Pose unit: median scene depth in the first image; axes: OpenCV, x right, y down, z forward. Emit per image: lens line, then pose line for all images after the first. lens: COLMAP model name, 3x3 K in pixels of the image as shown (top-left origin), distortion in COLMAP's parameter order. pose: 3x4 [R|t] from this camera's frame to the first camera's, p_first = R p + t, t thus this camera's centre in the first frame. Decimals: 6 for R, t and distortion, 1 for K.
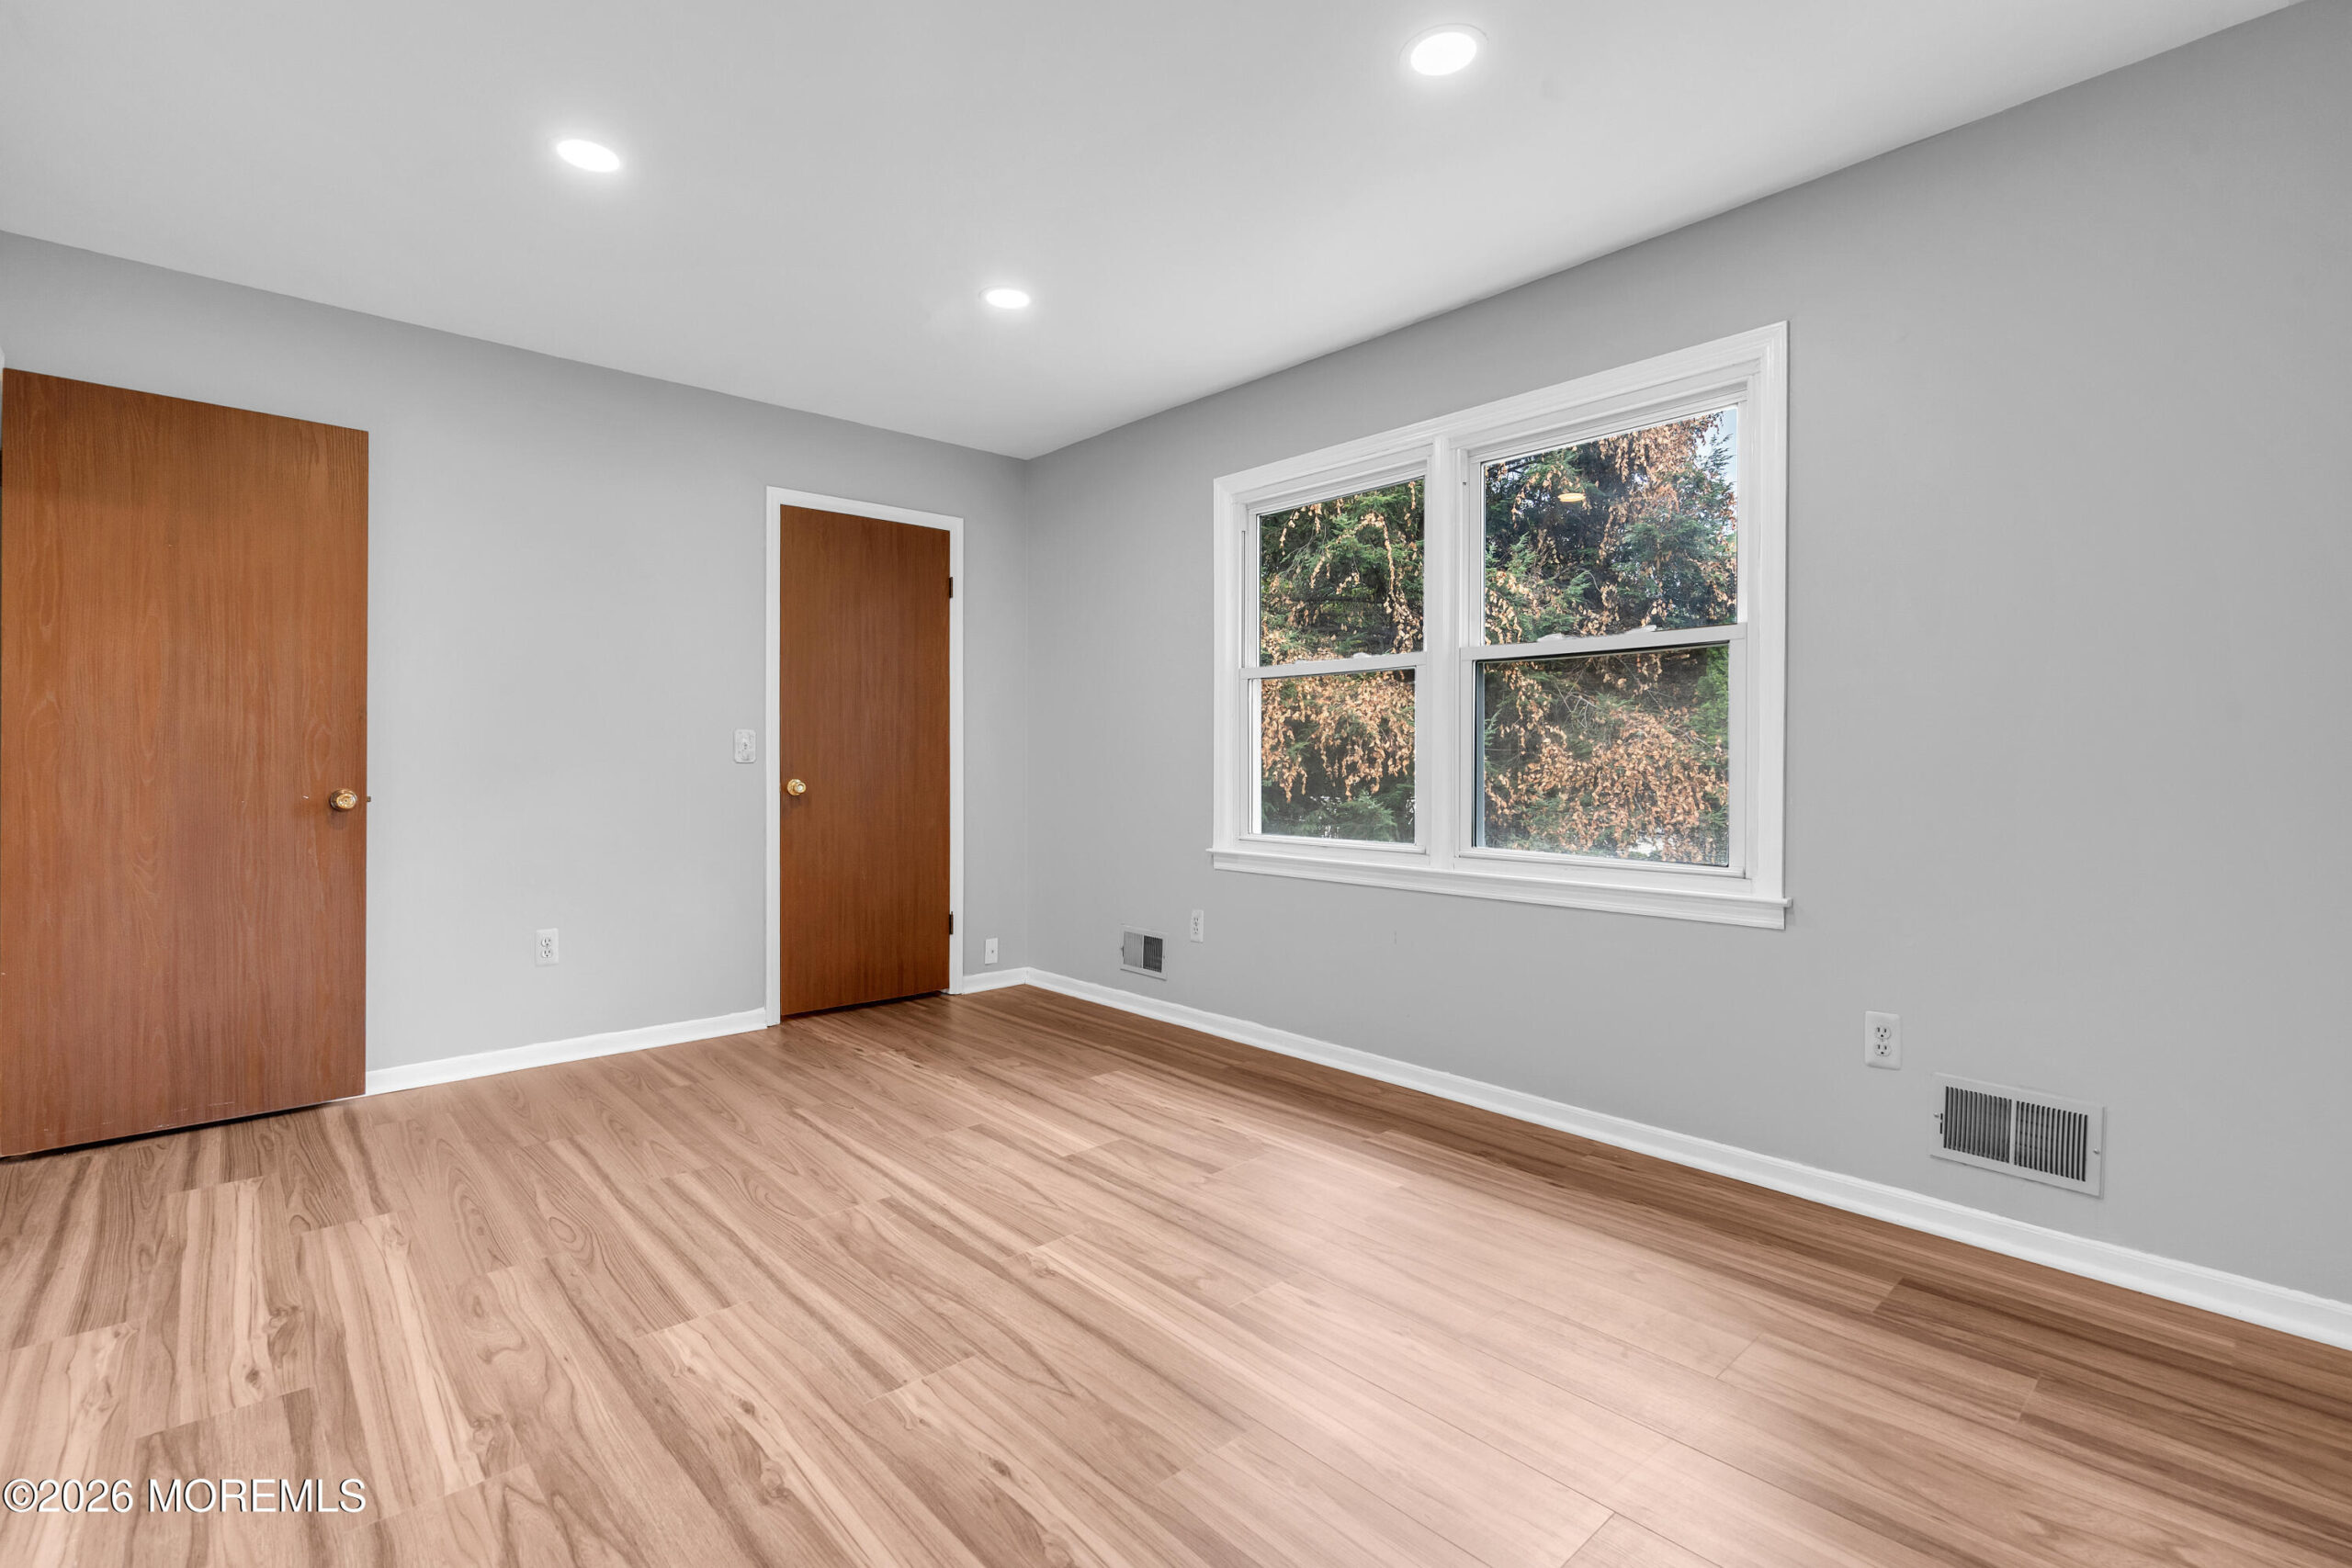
lens RADIAL K [[1057.9, 0, 1196.6], [0, 1057.9, 758.1], [0, 0, 1]] dist [-0.003967, -0.000819]
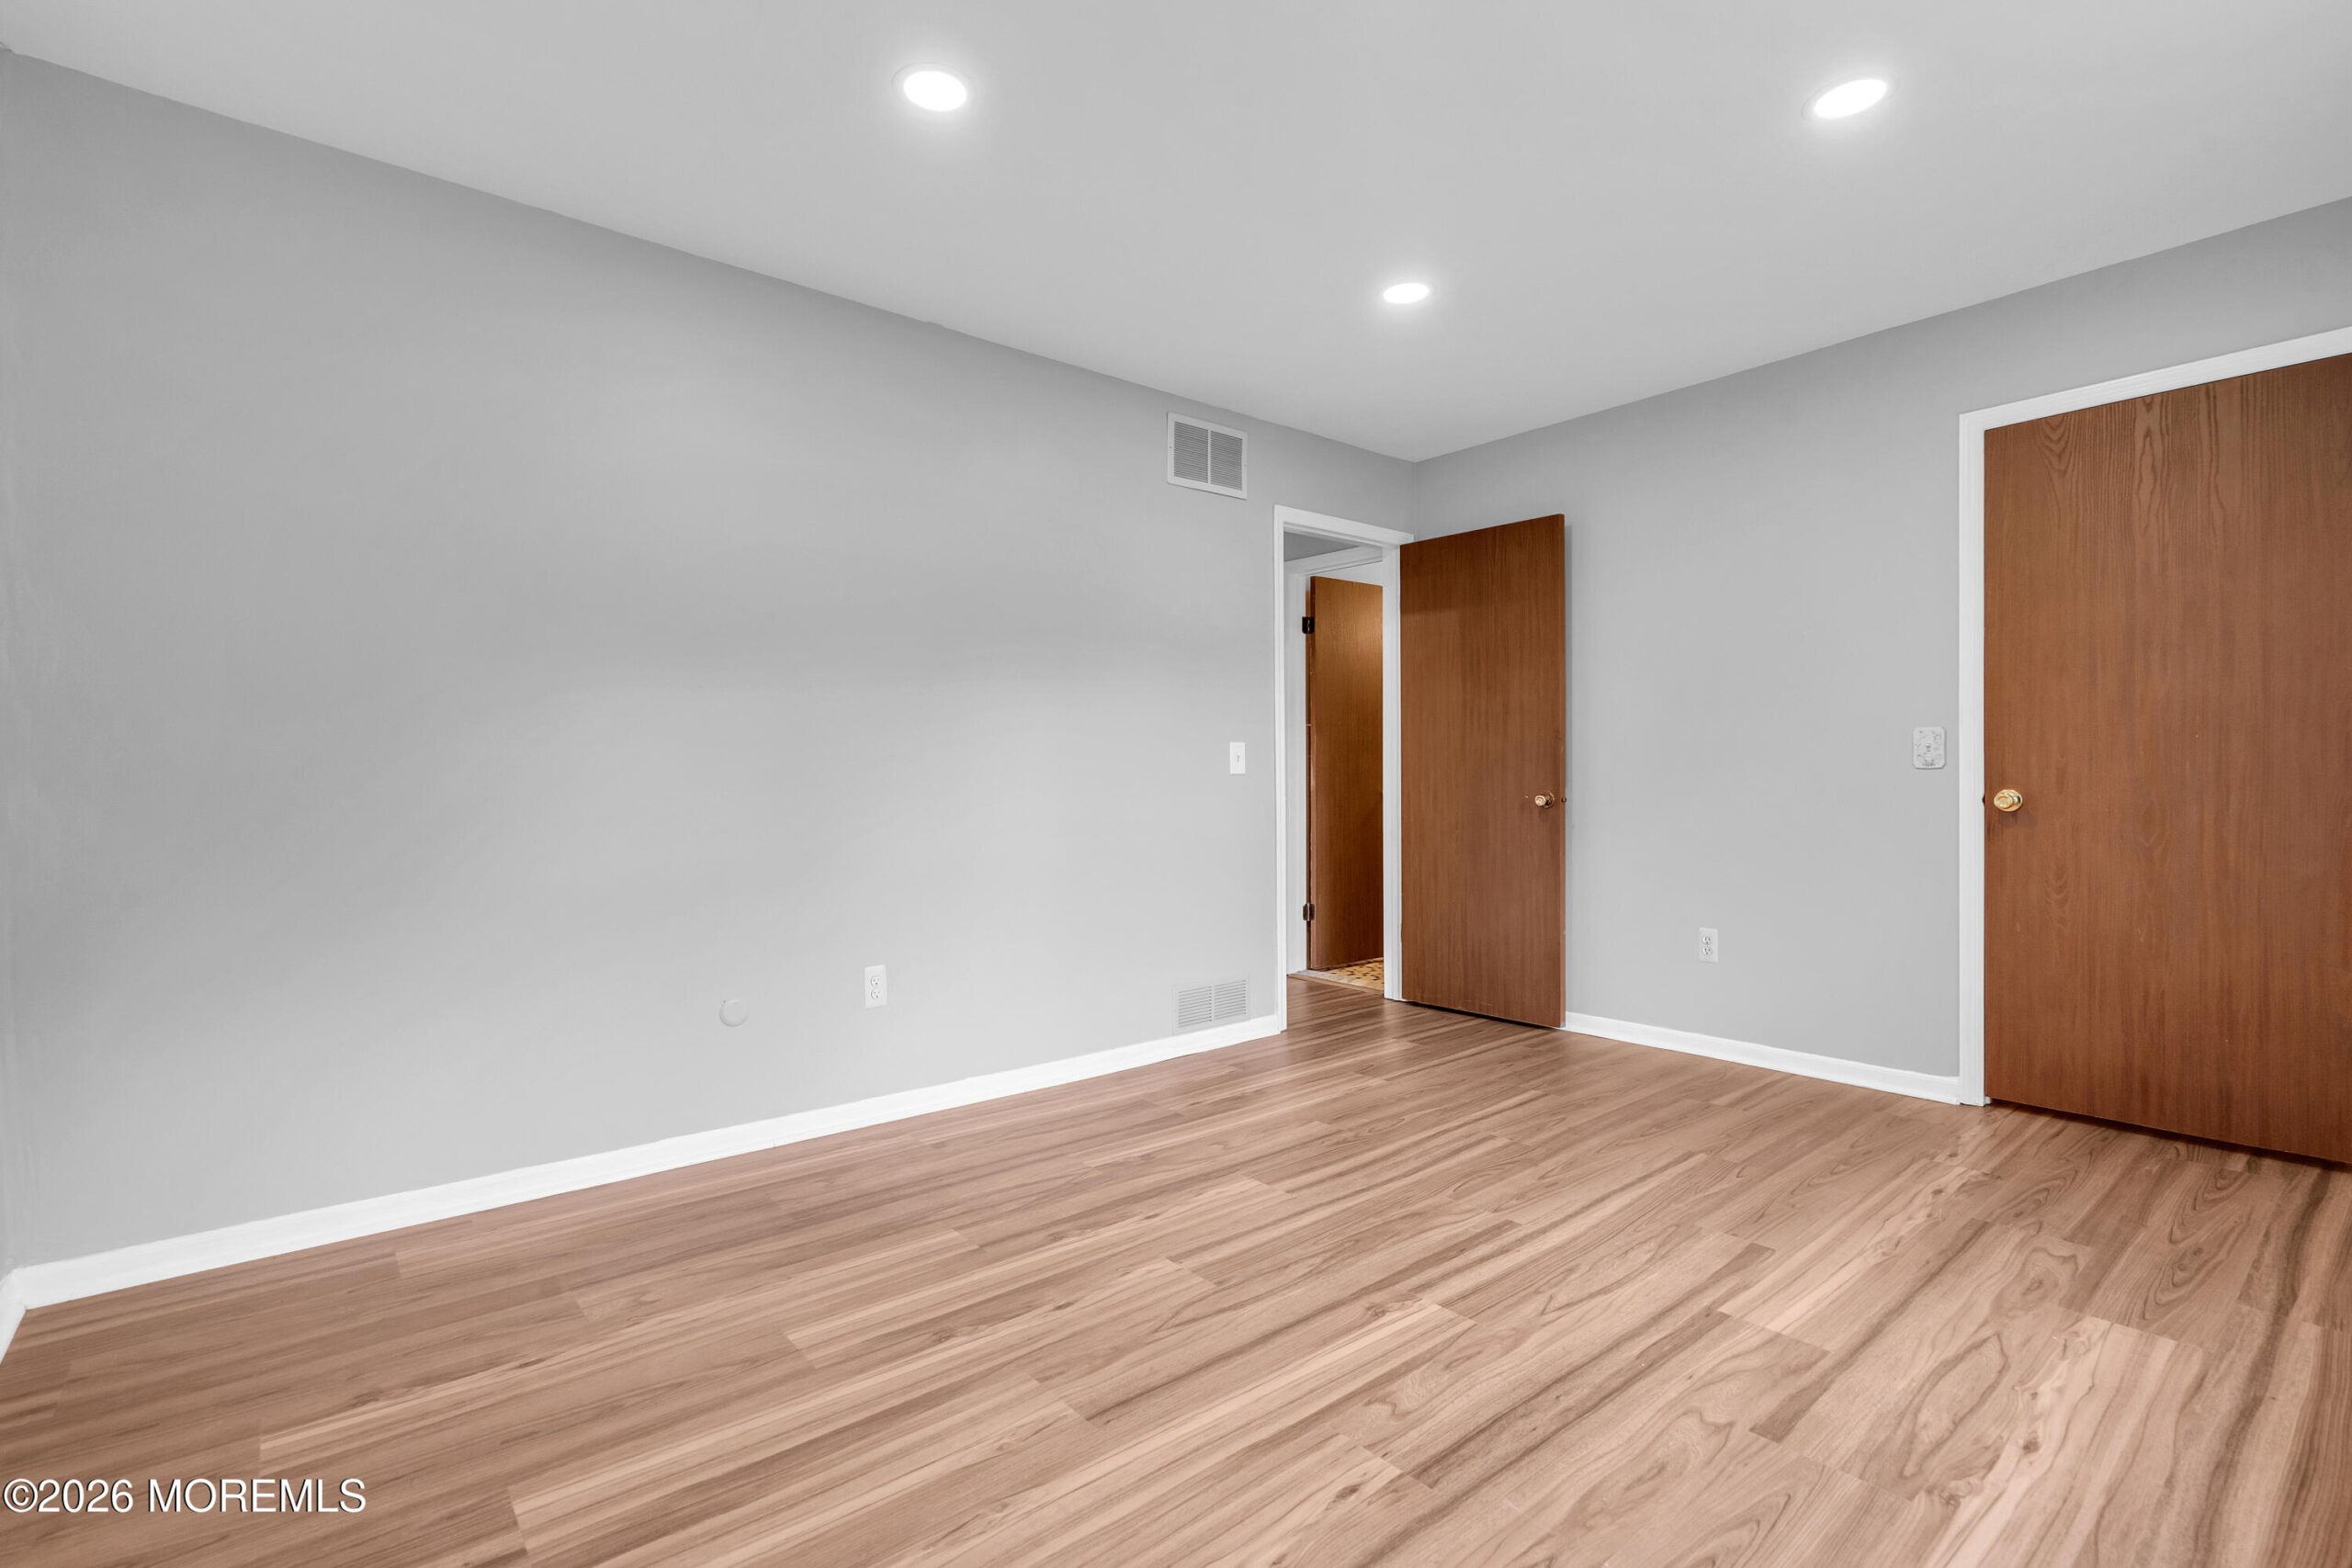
lens RADIAL K [[1092.6, 0, 1162.3], [0, 1092.6, 776.5], [0, 0, 1]] dist [0.001323, 0.000521]
pose [[-0.063208, -0.000592, -0.998000, 0.707381], [0.011382, 0.999934, -0.001314, 0.008224], [0.997935, -0.011442, -0.063197, 0.735236]]
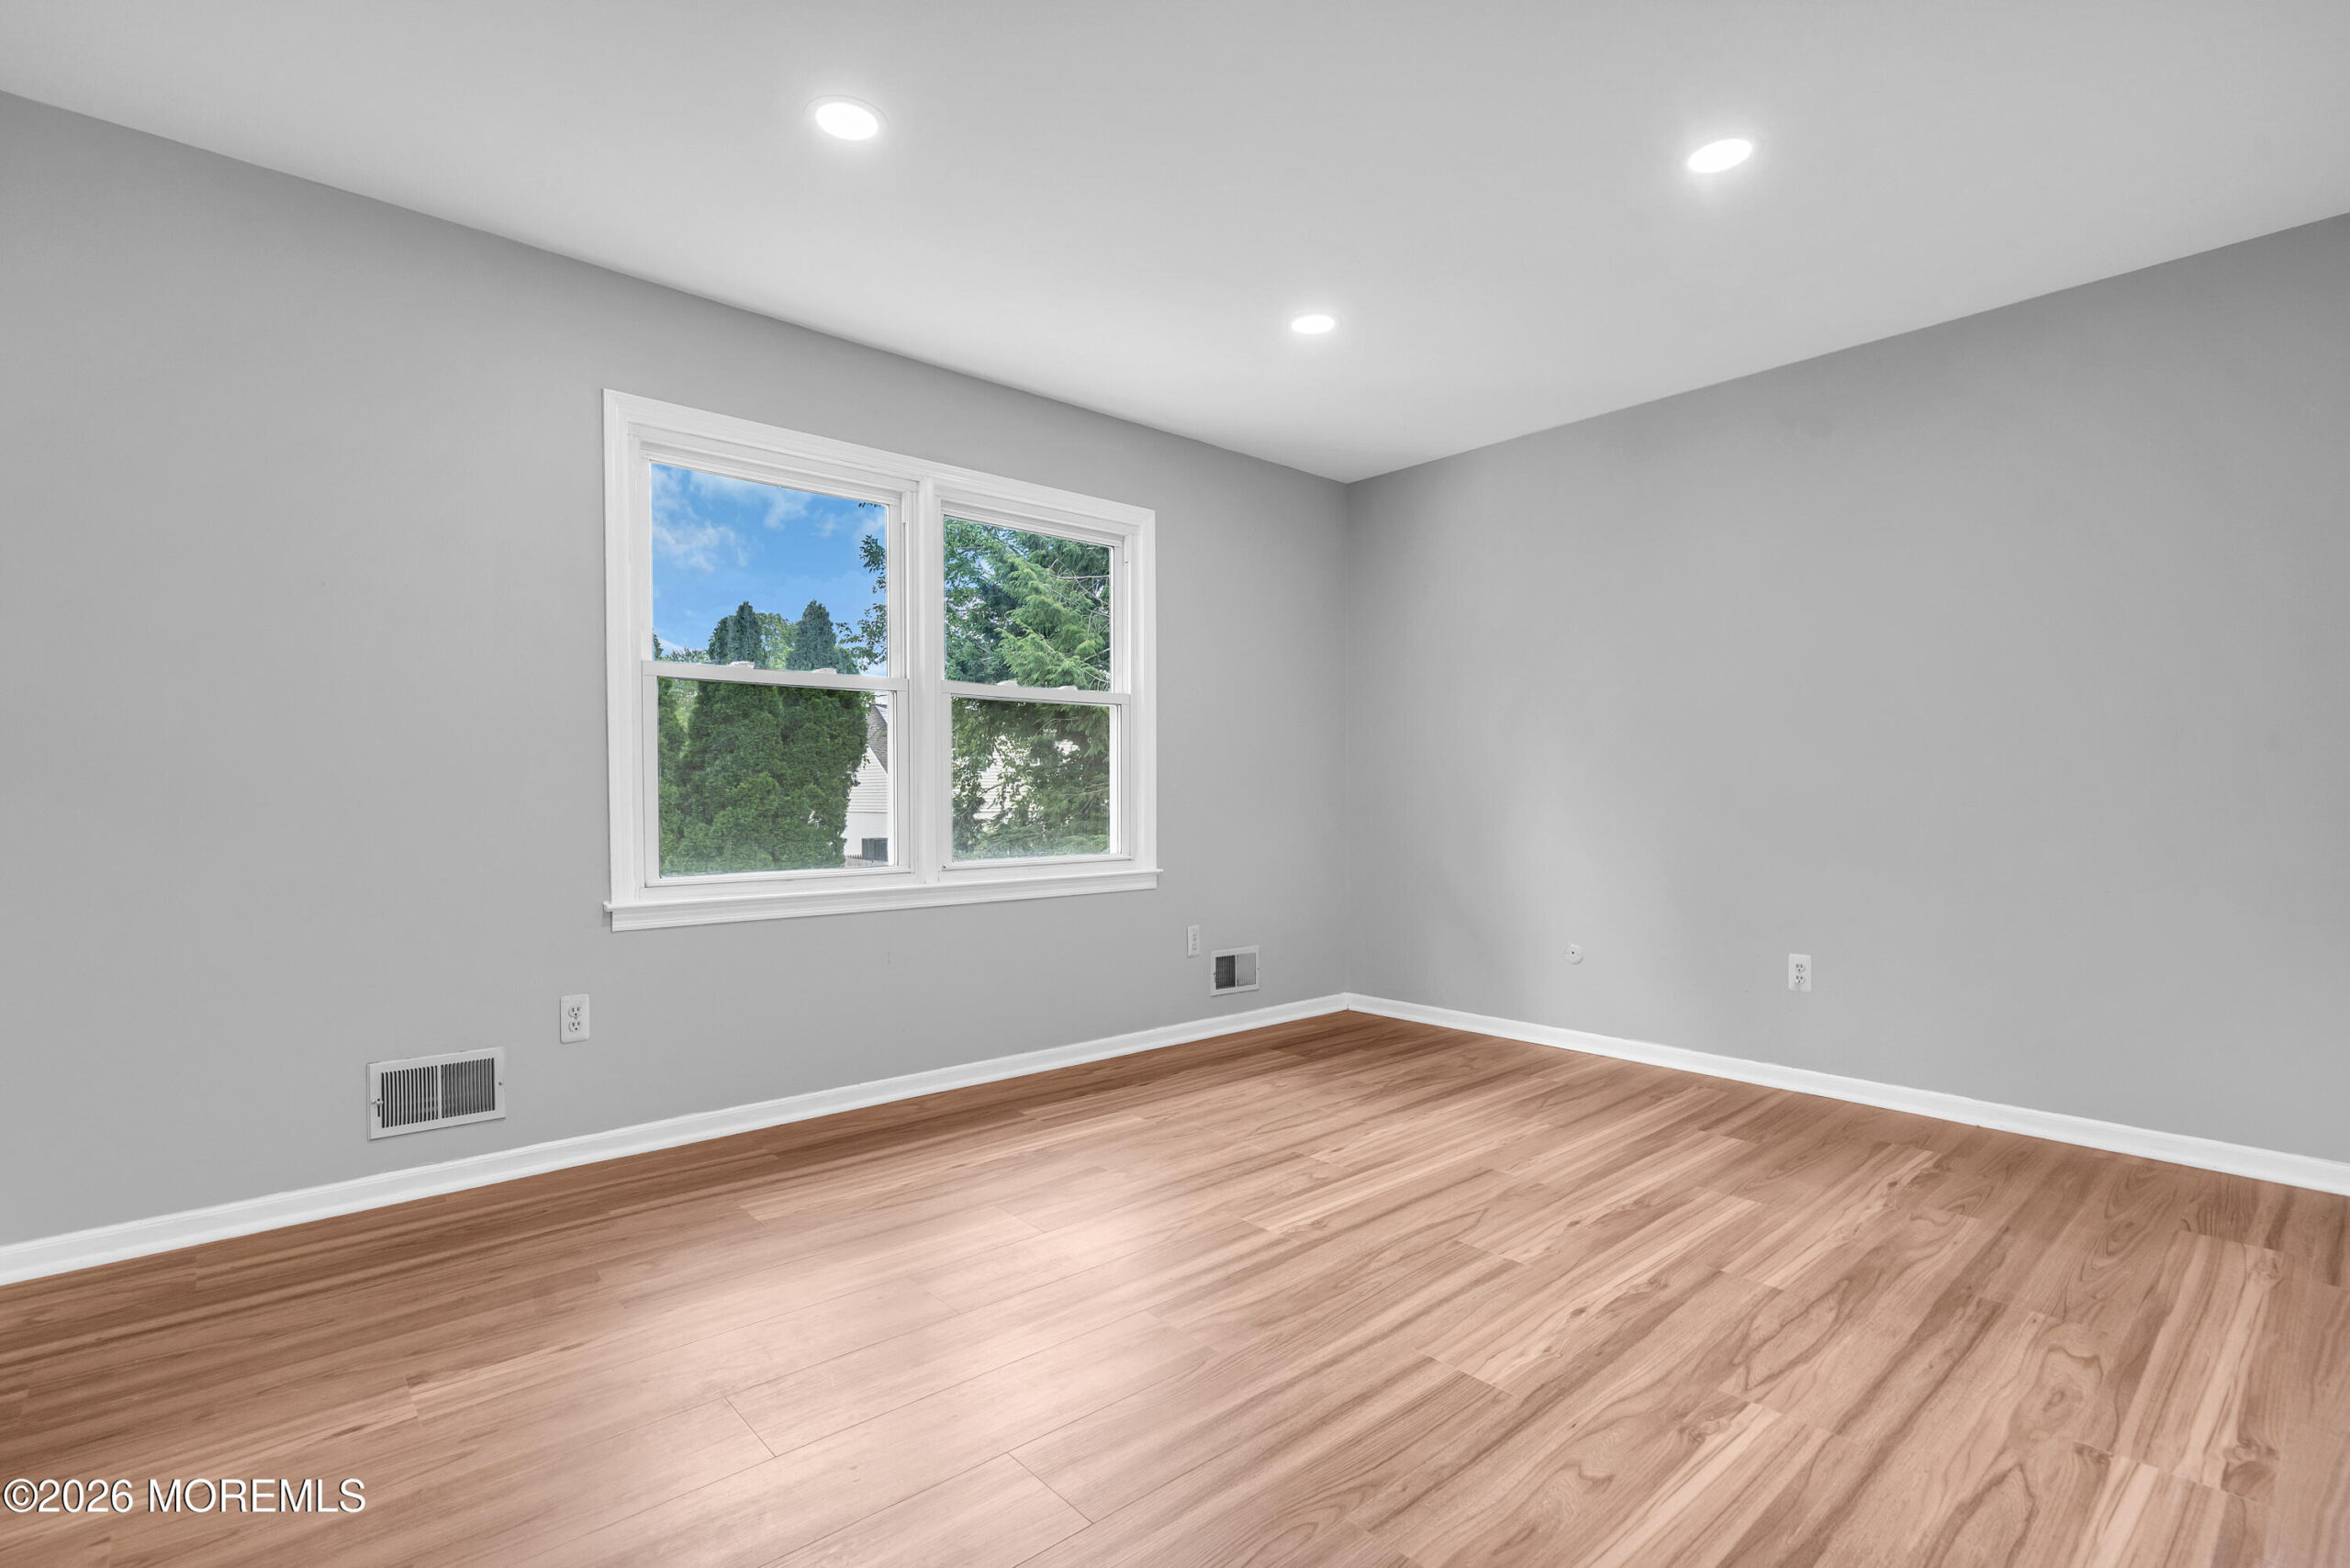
lens RADIAL K [[1060.5, 0, 1158.9], [0, 1060.5, 795.1], [0, 0, 1]] dist [-0.002045, 0.000686]
pose [[0.042265, -0.009047, 0.999065, -1.098136], [-0.004207, 0.999949, 0.009233, 0.005185], [-0.999098, -0.004593, 0.042225, 0.946494]]
